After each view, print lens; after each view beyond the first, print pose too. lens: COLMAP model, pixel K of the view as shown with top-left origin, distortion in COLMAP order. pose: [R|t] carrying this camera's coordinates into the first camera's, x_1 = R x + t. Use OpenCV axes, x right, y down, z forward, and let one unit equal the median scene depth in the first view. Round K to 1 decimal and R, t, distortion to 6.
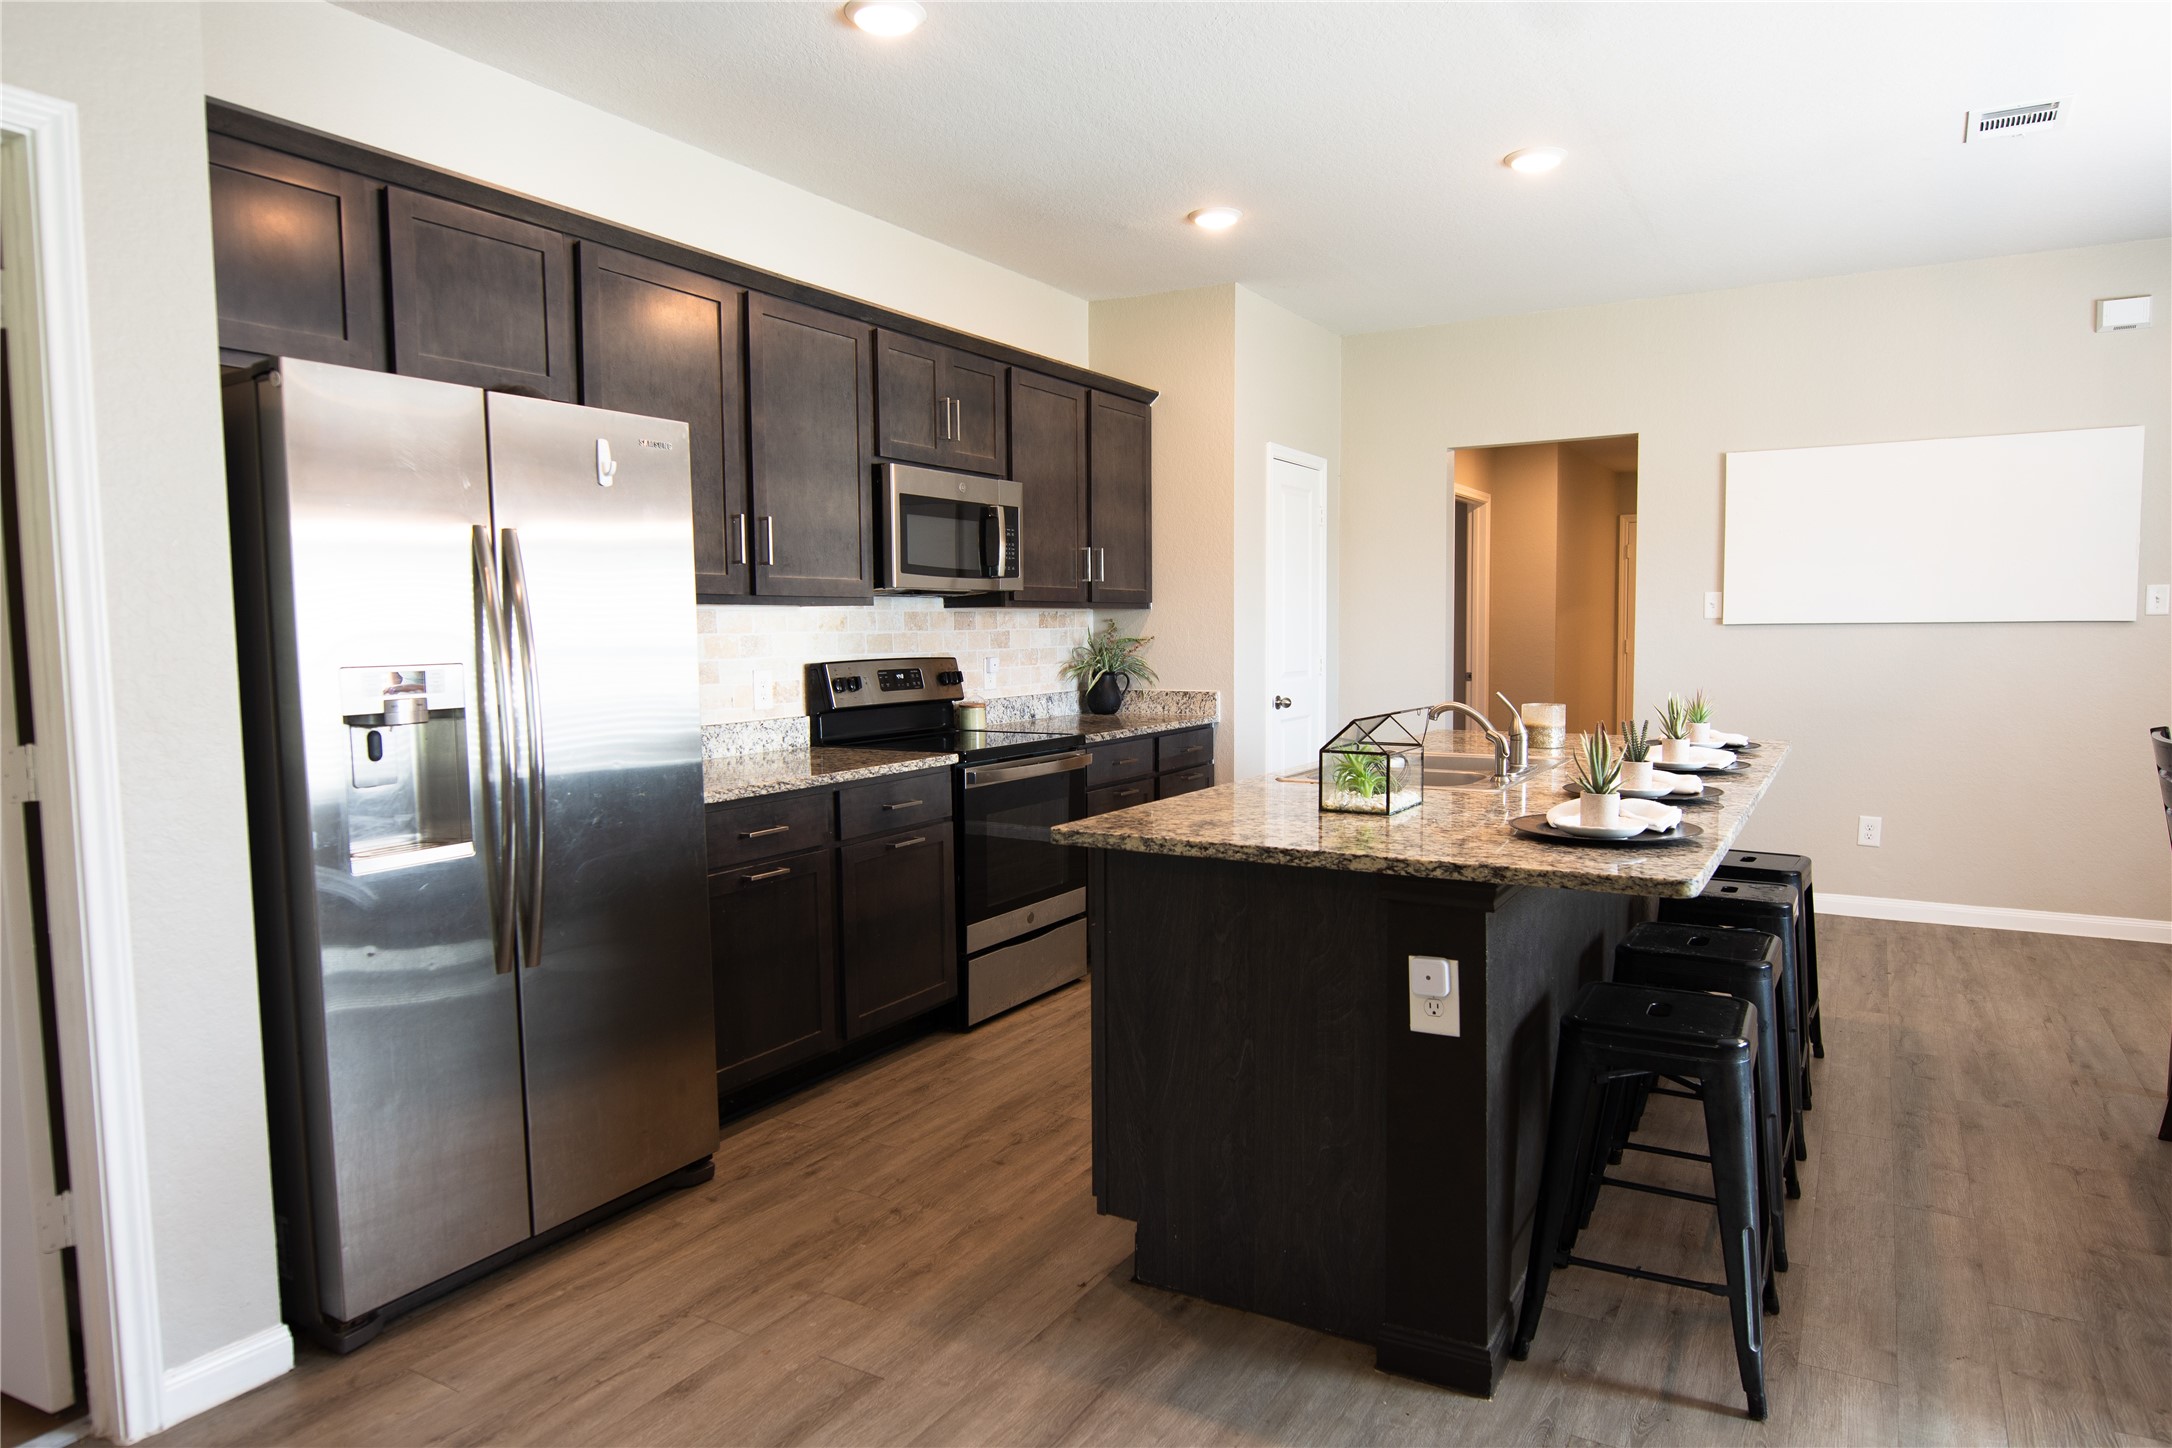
lens RADIAL K [[1342.4, 0, 1086.0], [0, 1342.4, 724.0], [0, 0, 1]] dist [-0.016239, -0.002056]
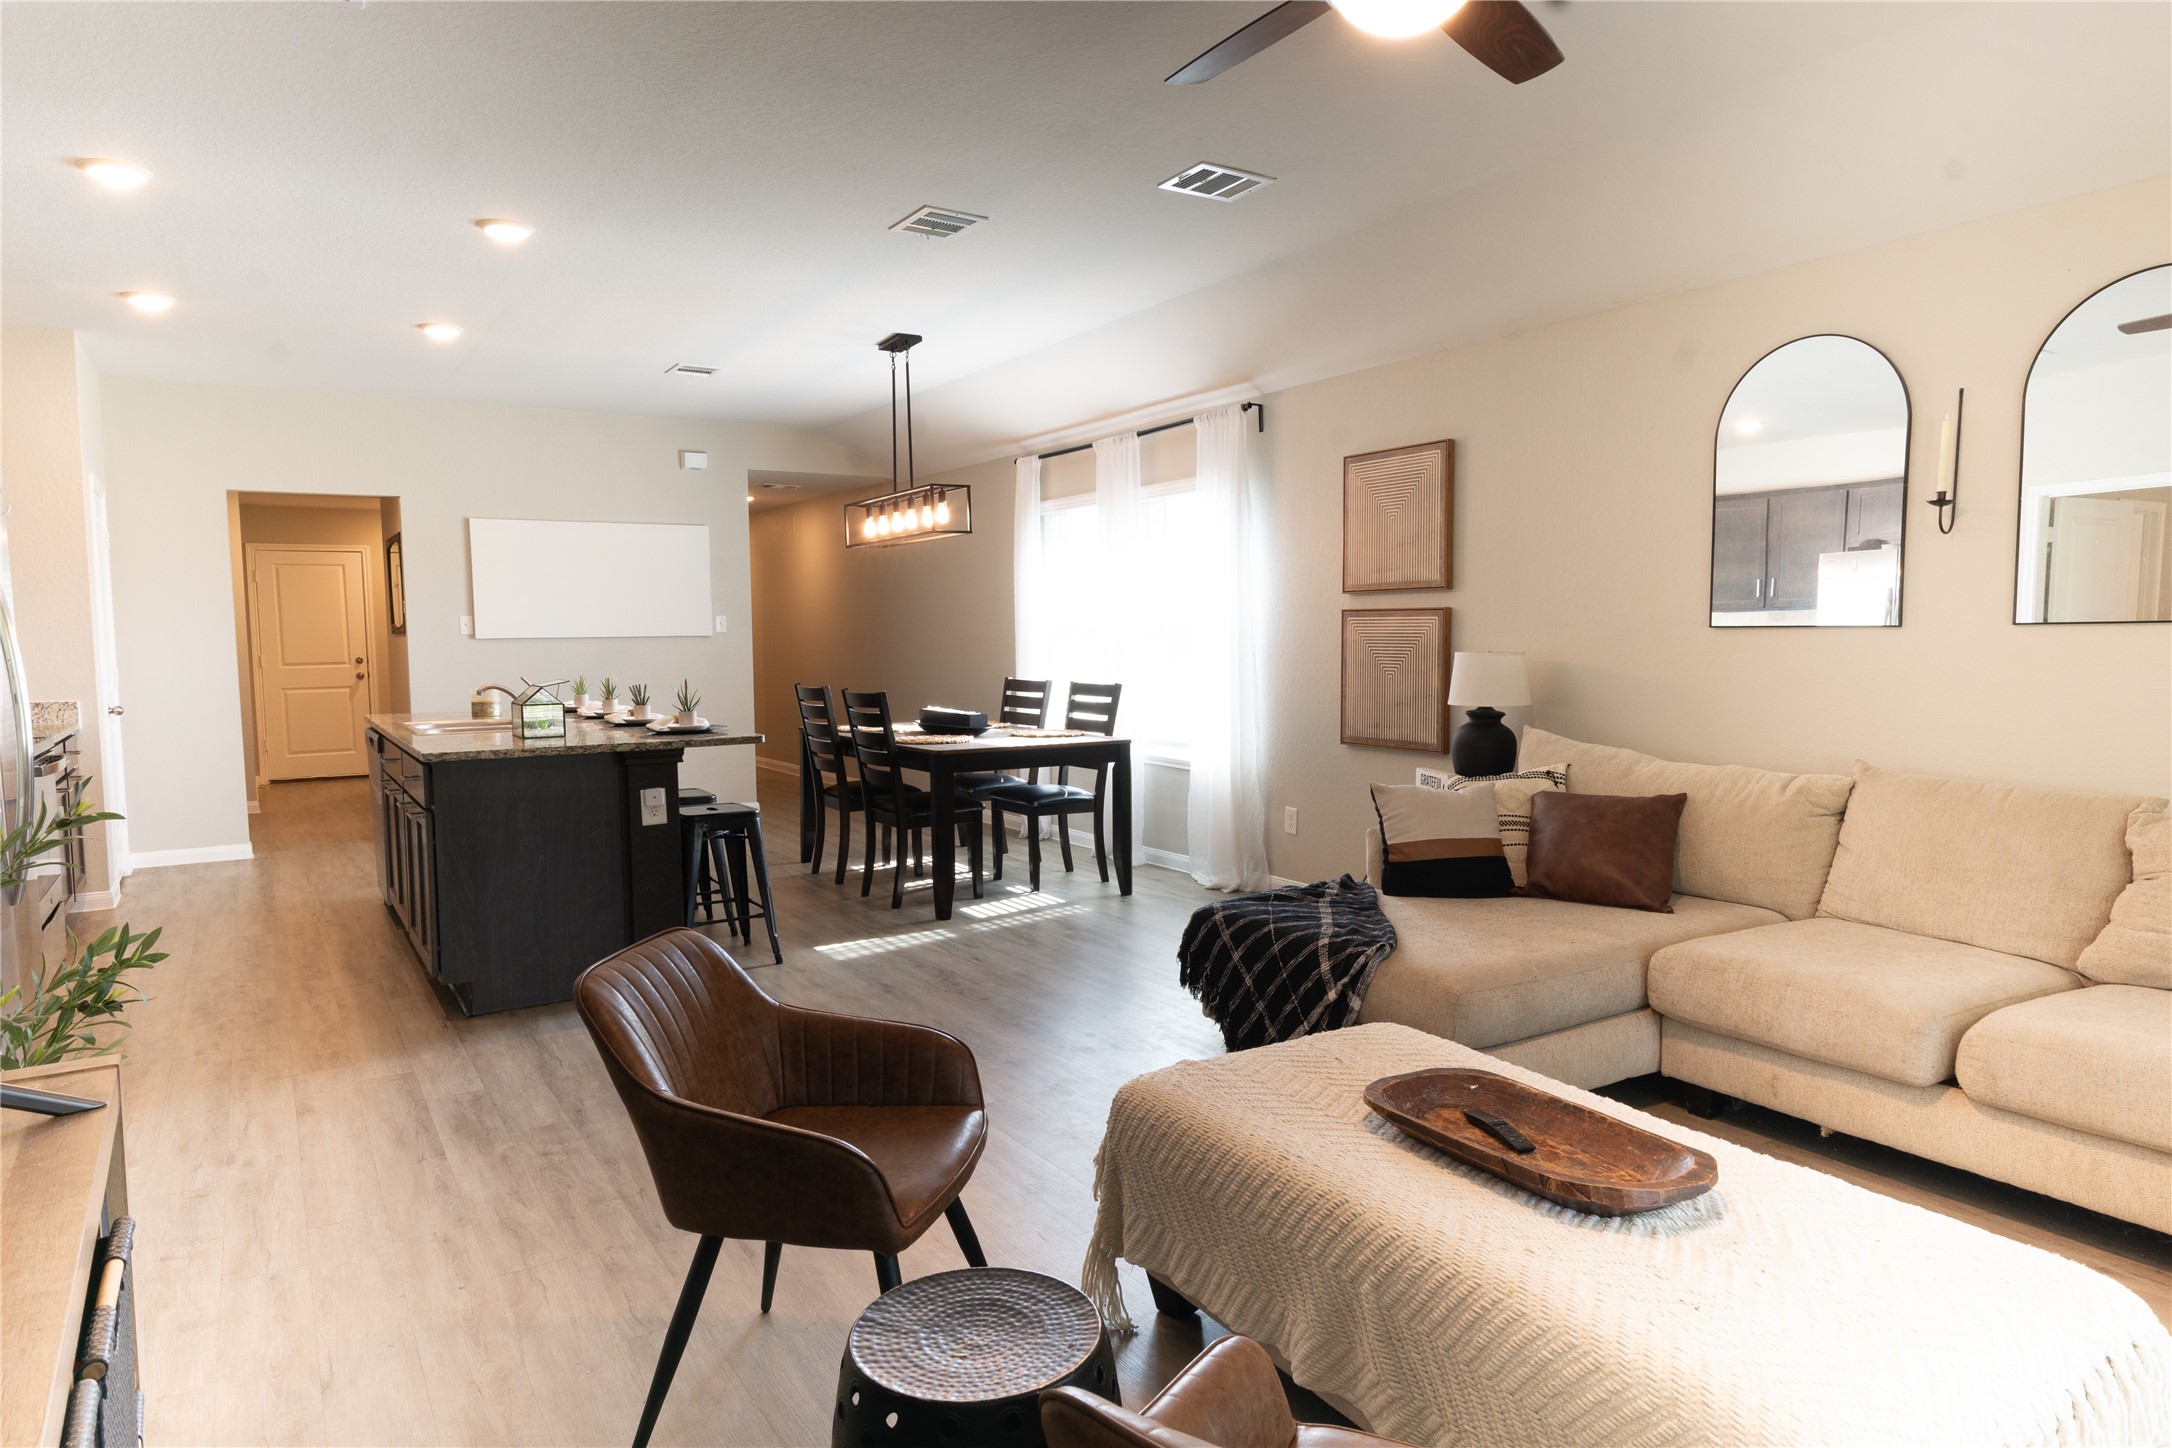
lens RADIAL K [[1342.4, 0, 1086.0], [0, 1342.4, 724.0], [0, 0, 1]] dist [-0.016239, -0.002056]
pose [[0.461584, -0.057065, 0.885259, -0.906858], [0.070665, 0.997123, 0.027431, 0.042076], [-0.884277, 0.049895, 0.464289, -0.425063]]
